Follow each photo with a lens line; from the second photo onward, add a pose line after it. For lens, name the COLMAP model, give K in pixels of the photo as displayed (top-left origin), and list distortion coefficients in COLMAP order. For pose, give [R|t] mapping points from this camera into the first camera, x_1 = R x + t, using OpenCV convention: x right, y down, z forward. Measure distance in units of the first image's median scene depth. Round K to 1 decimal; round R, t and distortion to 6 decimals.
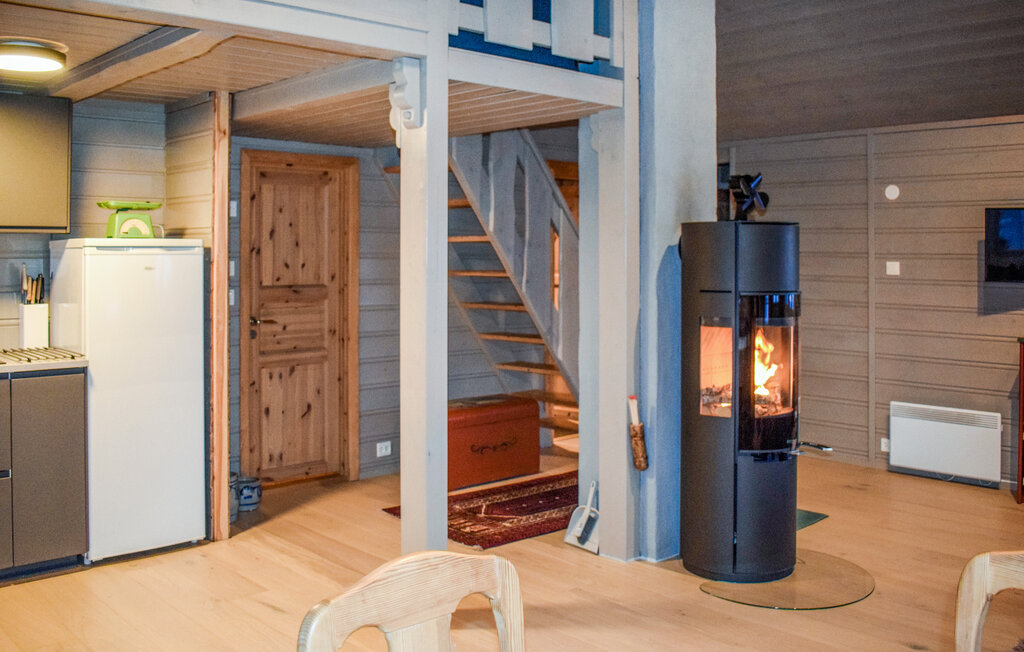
lens RADIAL K [[934.1, 0, 493.0], [0, 934.1, 223.7], [0, 0, 1]] dist [-0.067775, 0.000000]
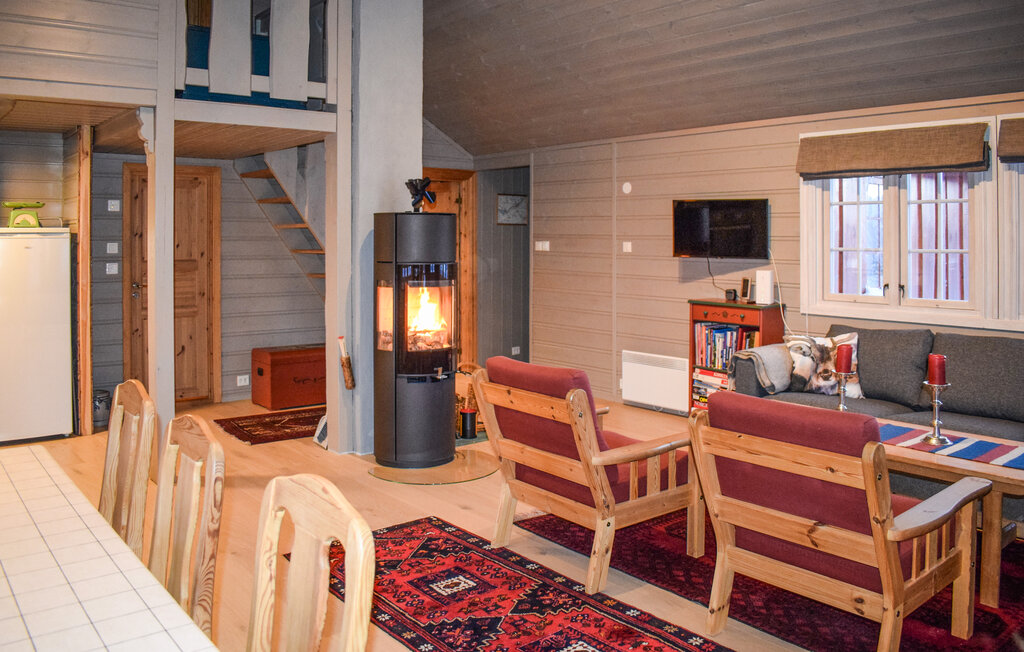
lens RADIAL K [[811.1, 0, 469.1], [0, 811.1, 222.3], [0, 0, 1]] dist [-0.058889, 0.005700]
pose [[0.996158, -0.006515, -0.087332, 0.390721], [0.007688, 0.999885, 0.013109, -0.002887], [0.087236, -0.013730, 0.996093, -0.178497]]
